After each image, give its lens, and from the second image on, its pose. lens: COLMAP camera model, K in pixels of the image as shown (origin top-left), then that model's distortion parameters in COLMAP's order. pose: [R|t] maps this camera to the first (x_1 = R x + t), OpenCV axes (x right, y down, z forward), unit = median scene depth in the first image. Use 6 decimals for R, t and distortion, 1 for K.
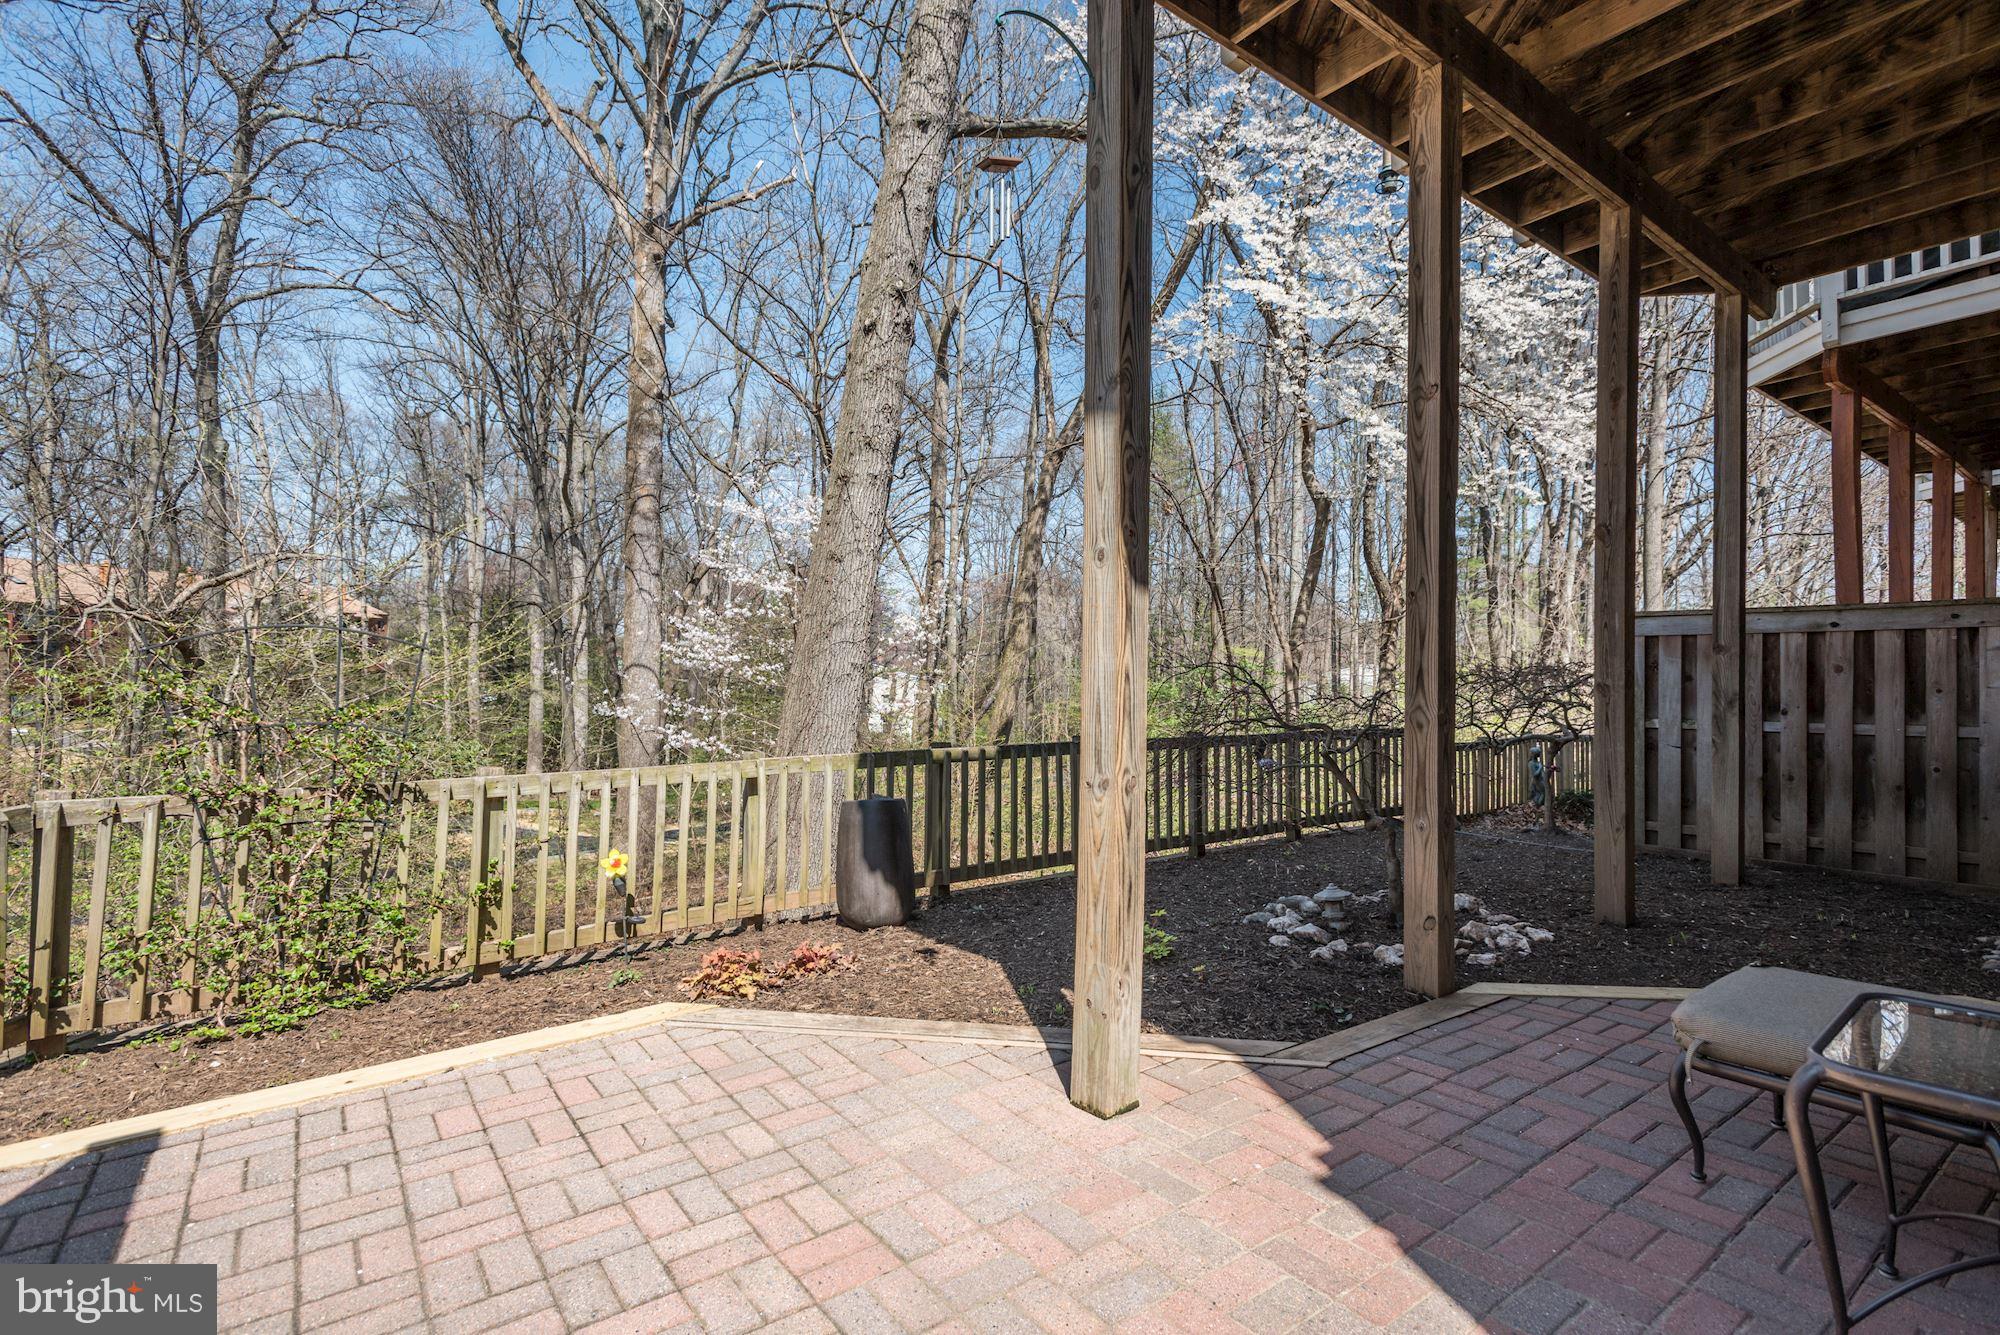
lens RADIAL K [[939.0, 0, 1008.2], [0, 939.0, 669.8], [0, 0, 1]] dist [0.002247, 0.000660]
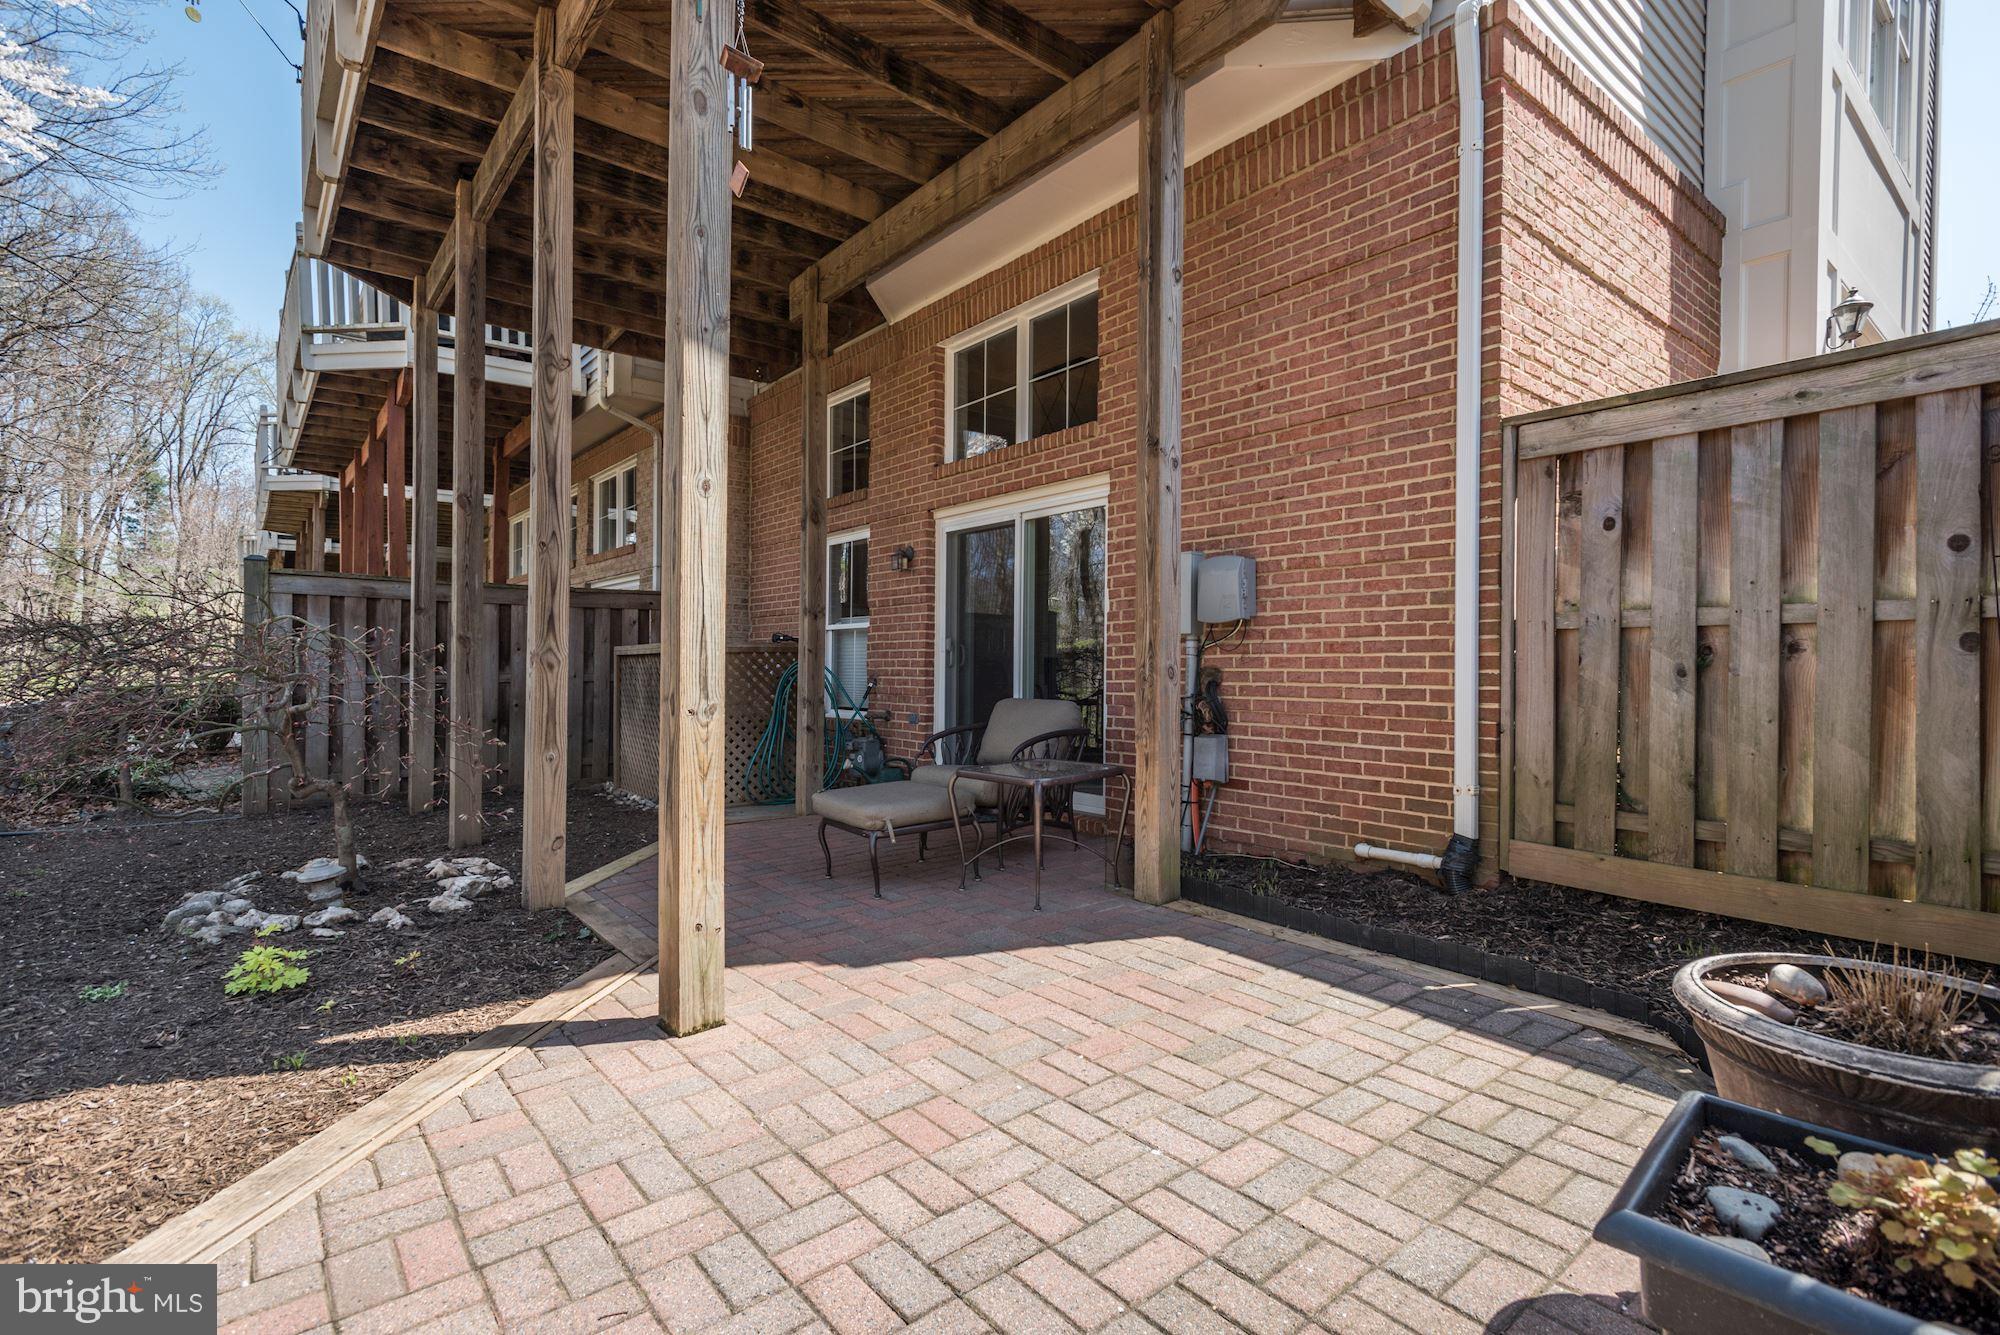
lens RADIAL K [[939.0, 0, 1008.2], [0, 939.0, 669.8], [0, 0, 1]] dist [0.002247, 0.000660]
pose [[-0.042376, -0.015476, 0.998982, -0.840761], [-0.011124, 0.999825, 0.015017, 0.051686], [-0.999040, -0.010476, -0.042541, 0.637924]]
